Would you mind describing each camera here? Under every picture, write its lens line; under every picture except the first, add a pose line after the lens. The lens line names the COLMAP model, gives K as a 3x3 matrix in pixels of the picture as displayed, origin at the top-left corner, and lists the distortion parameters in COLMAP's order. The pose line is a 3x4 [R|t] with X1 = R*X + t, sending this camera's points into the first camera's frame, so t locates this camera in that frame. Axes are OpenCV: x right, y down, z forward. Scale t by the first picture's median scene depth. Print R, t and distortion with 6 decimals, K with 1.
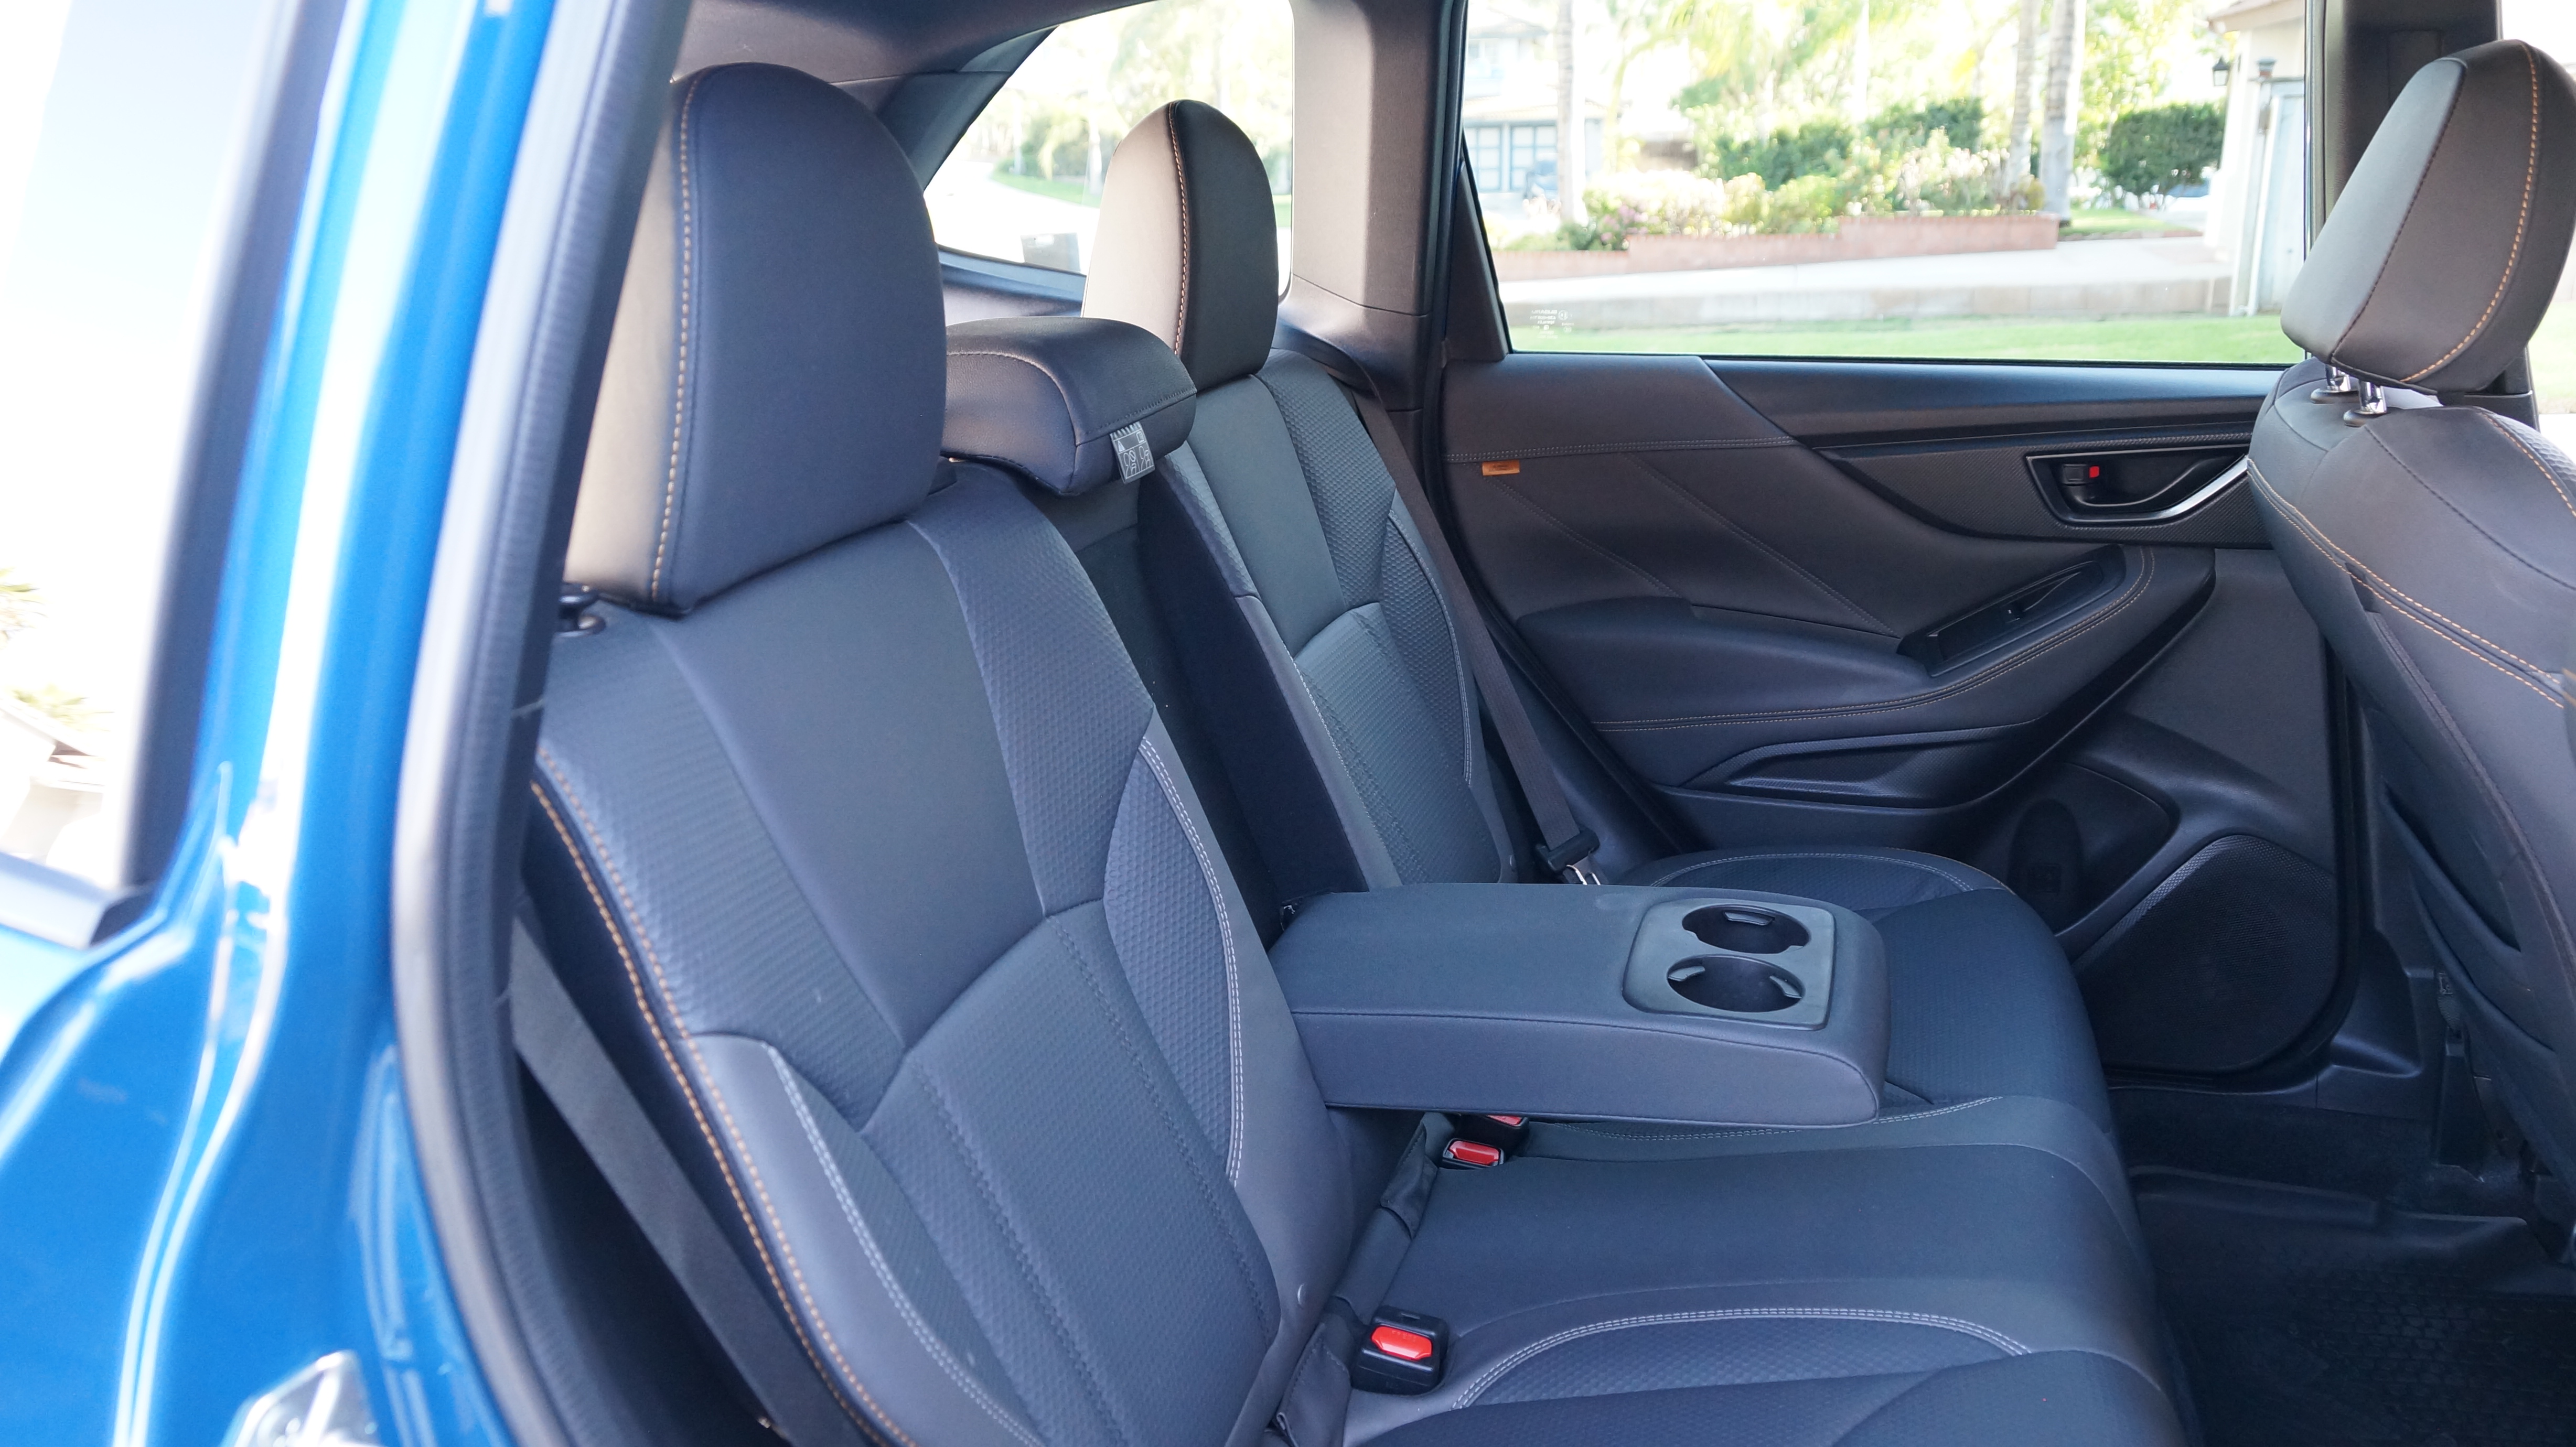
lens RADIAL K [[1913.4, 0, 1274.3], [0, 1913.4, 734.4], [0, 0, 1]] dist [-0.048160, 0.047046]
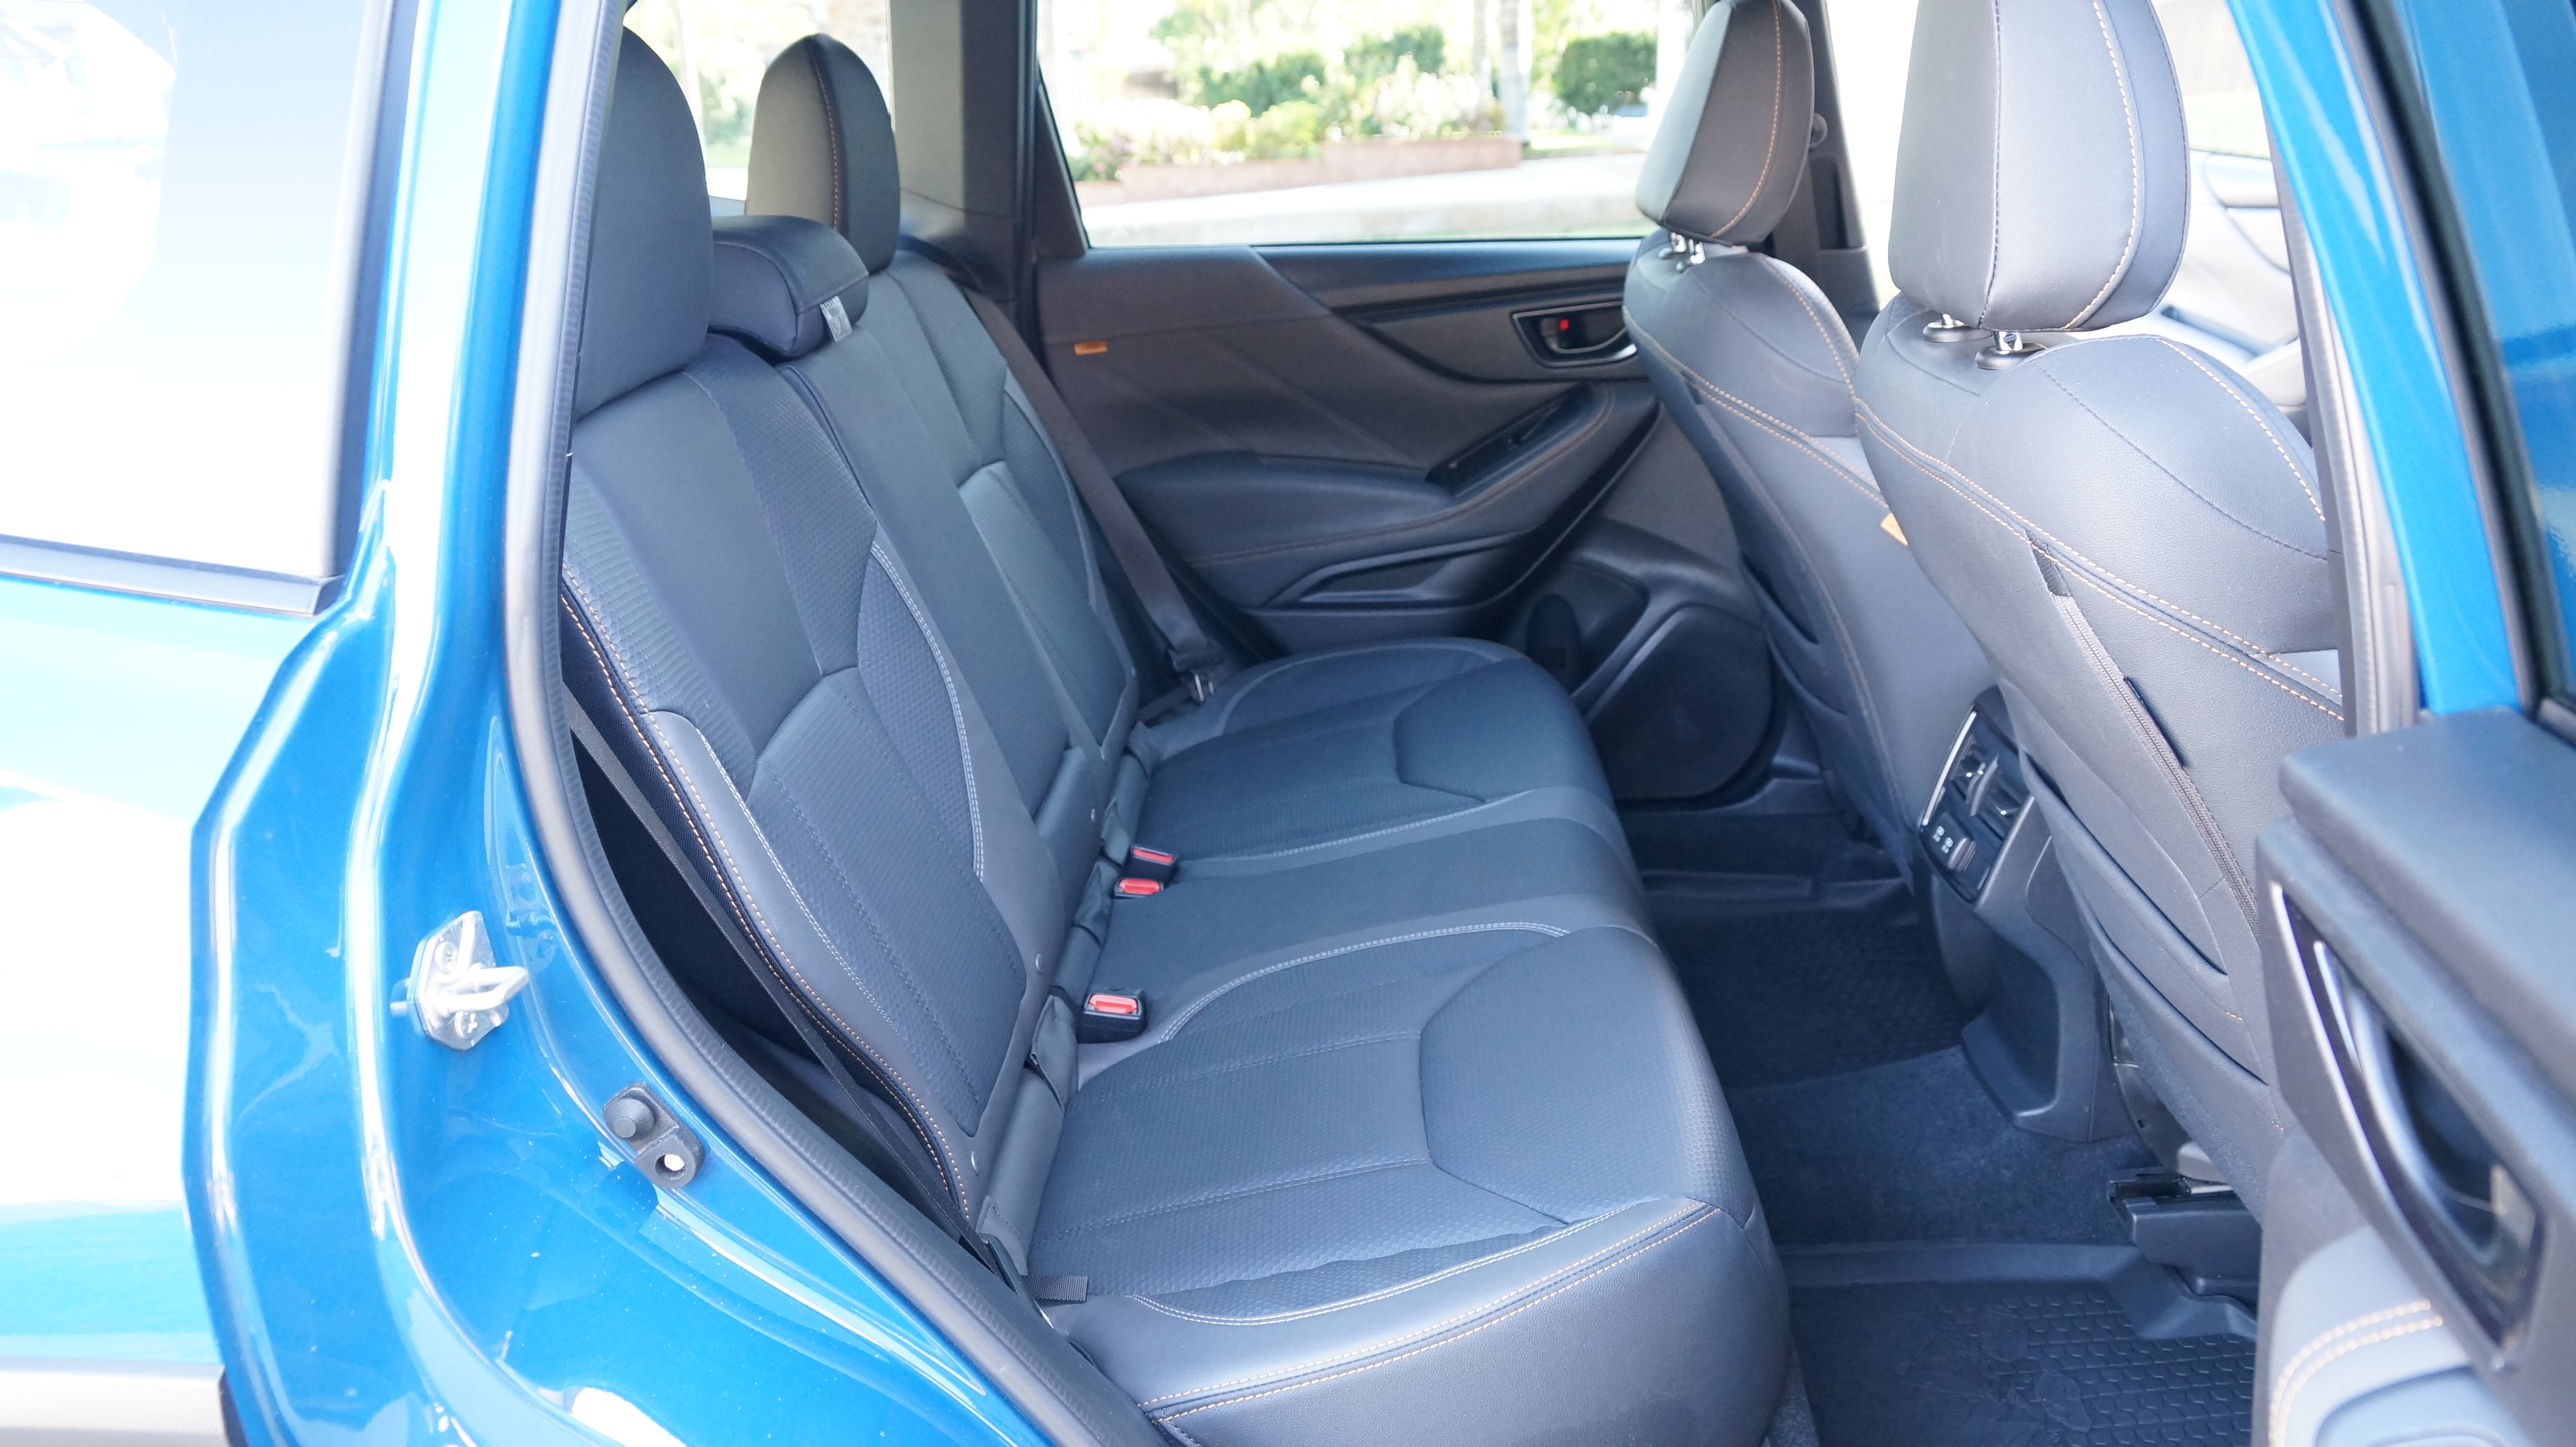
lens RADIAL K [[1913.4, 0, 1274.3], [0, 1913.4, 734.4], [0, 0, 1]] dist [-0.048160, 0.047046]
pose [[0.967042, -0.090378, 0.238037, -0.074434], [0.082644, 0.995681, 0.042293, 0.057878], [-0.240832, -0.021227, 0.970335, -0.173944]]
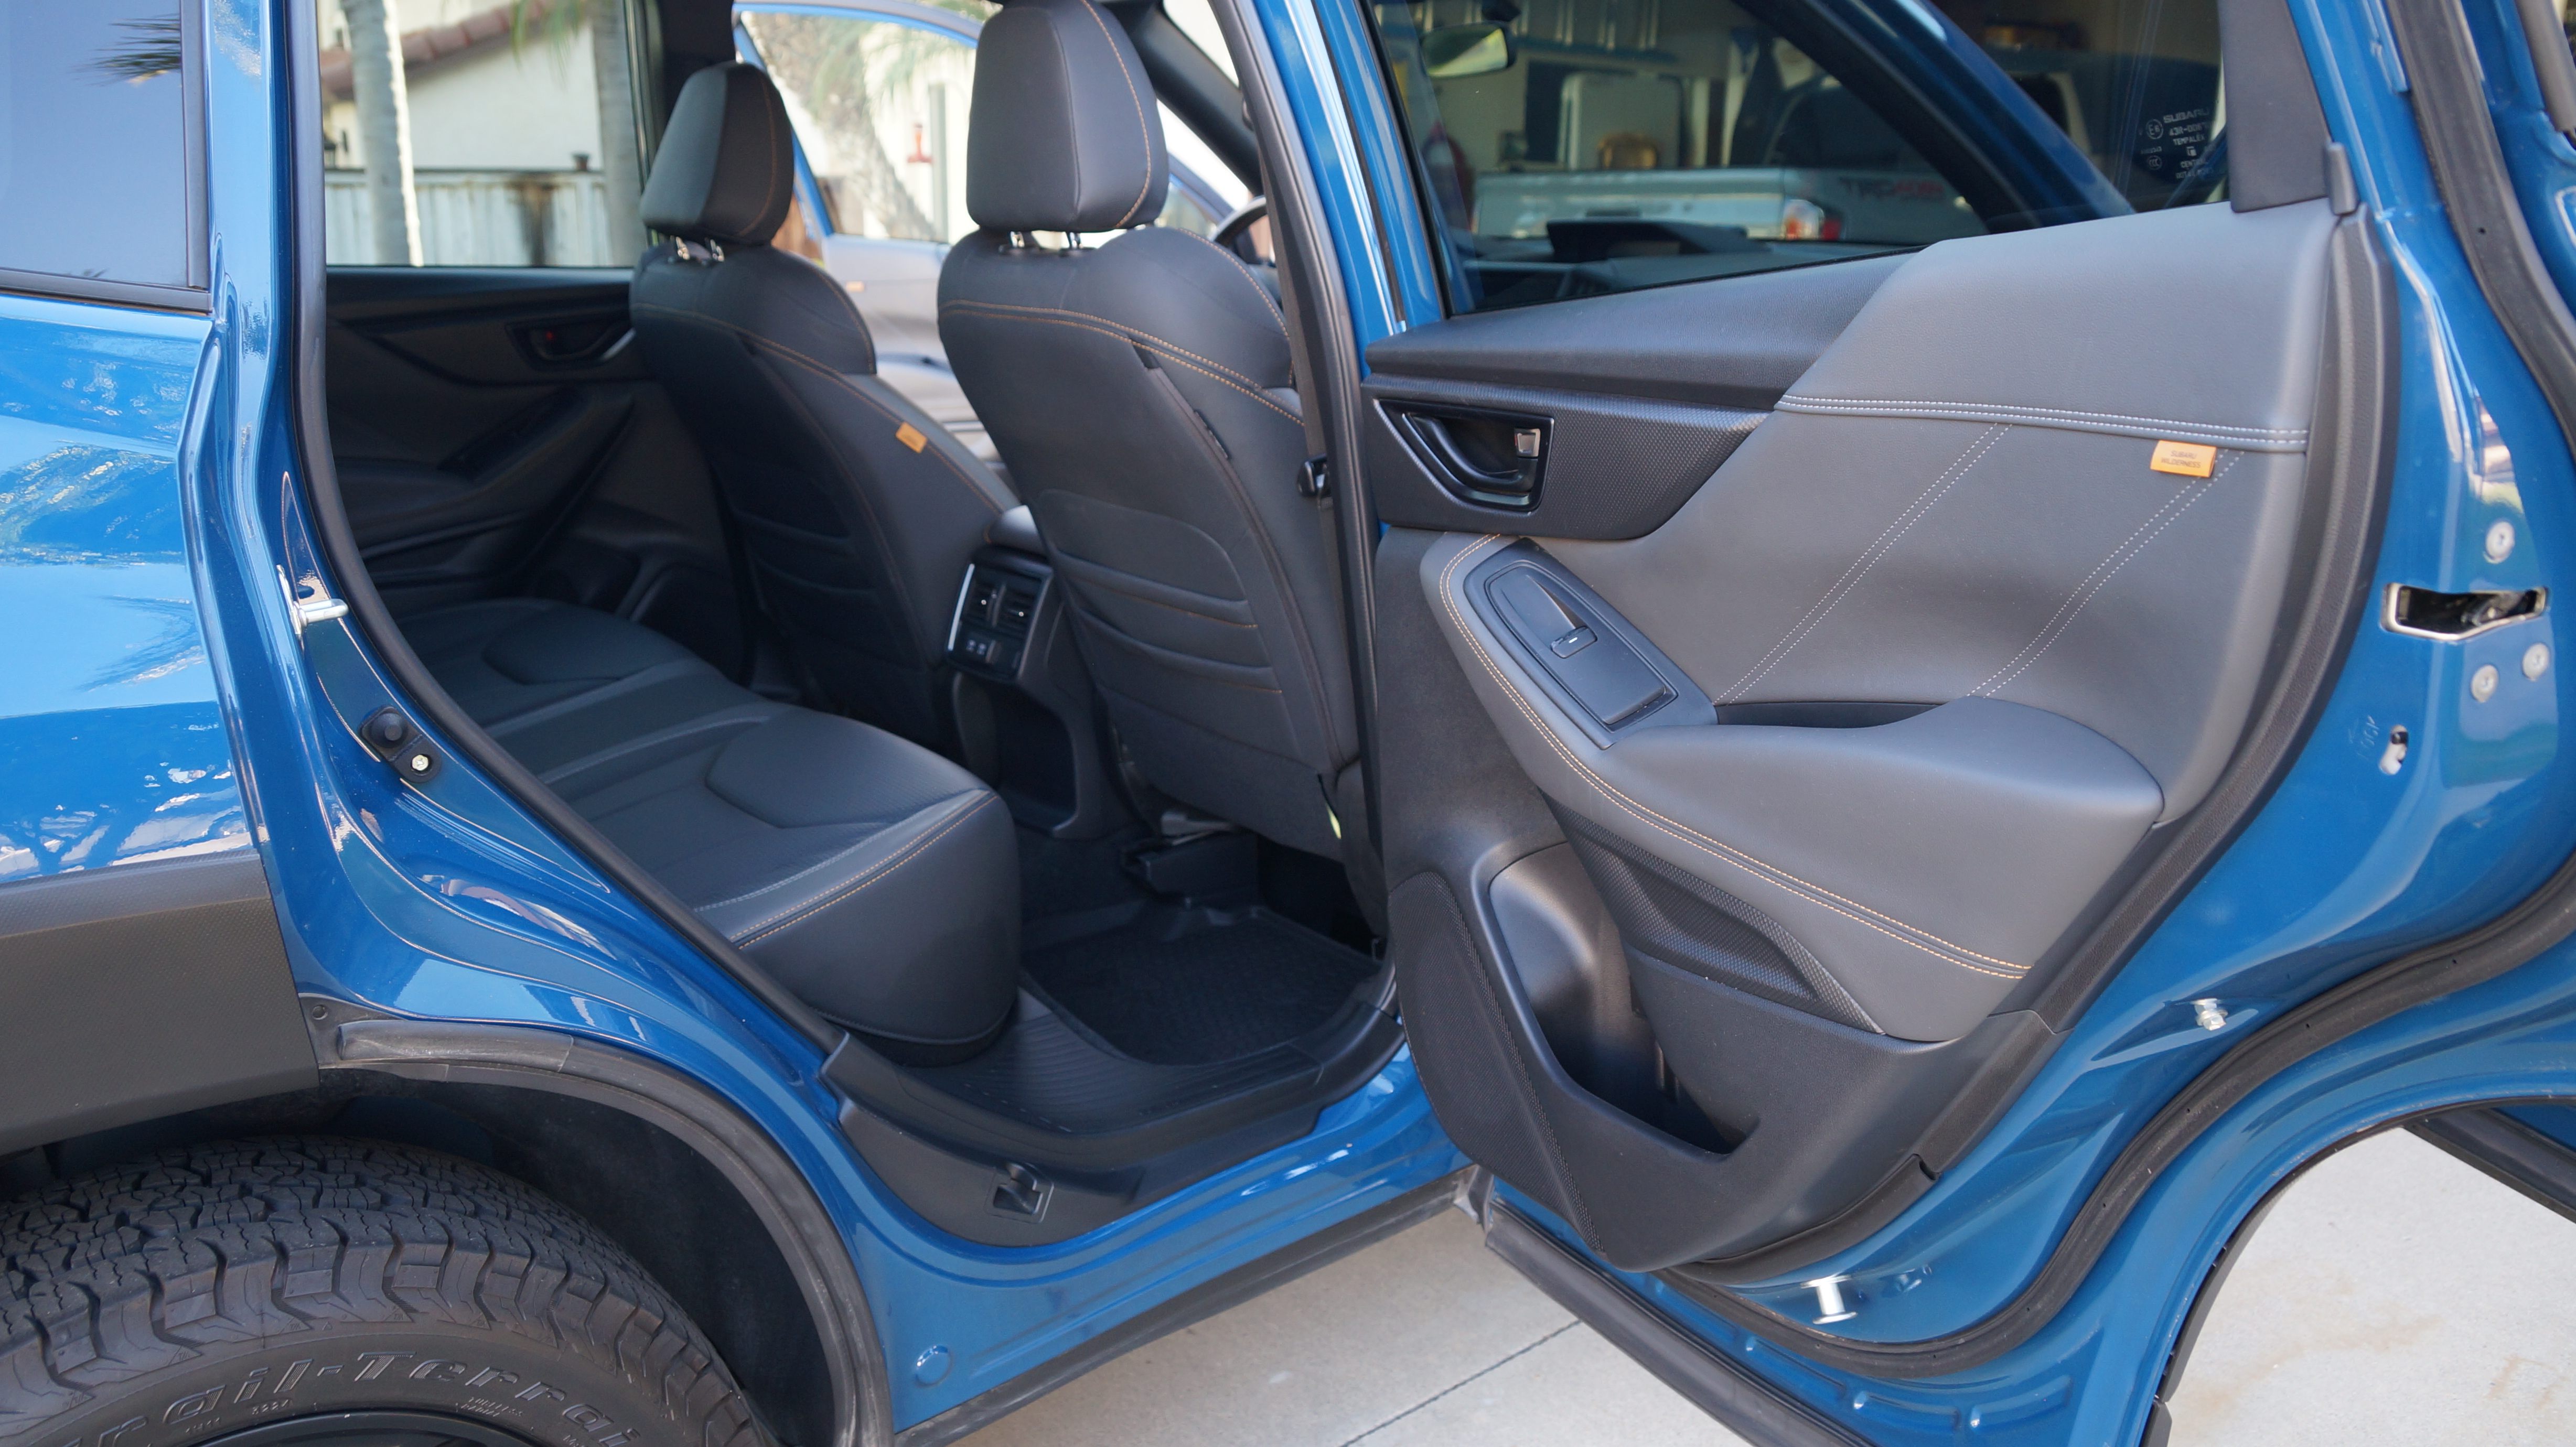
lens RADIAL K [[1913.4, 0, 1274.3], [0, 1913.4, 734.4], [0, 0, 1]] dist [-0.048160, 0.047046]
pose [[0.560592, -0.167704, 0.810933, -0.488459], [0.212387, 0.975640, 0.054944, 0.195912], [-0.800393, 0.141431, 0.582554, -0.279547]]
